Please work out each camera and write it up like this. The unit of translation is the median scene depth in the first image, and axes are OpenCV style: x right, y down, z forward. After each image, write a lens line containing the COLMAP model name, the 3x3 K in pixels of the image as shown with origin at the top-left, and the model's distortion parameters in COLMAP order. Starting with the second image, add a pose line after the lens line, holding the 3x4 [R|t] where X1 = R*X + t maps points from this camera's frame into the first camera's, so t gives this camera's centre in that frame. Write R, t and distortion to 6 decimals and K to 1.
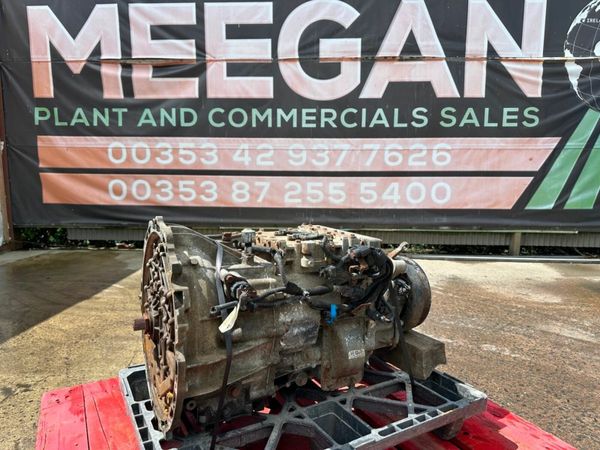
lens RADIAL K [[434.2, 0, 301.0], [0, 434.2, 225.9], [0, 0, 1]] dist [-0.000847, -0.009356]
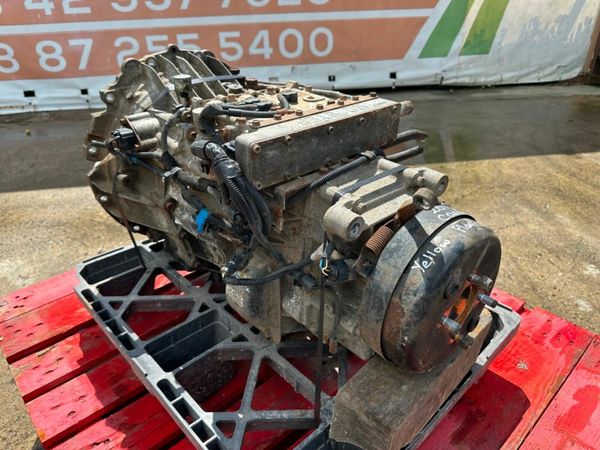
lens RADIAL K [[434.2, 0, 300.0], [0, 434.2, 225.4], [0, 0, 1]] dist [-0.000847, -0.009356]
pose [[0.234694, 0.469463, -0.851189, 0.148429], [-0.123804, 0.882951, 0.452846, -0.025524], [0.964153, -0.000900, 0.265345, 0.203399]]
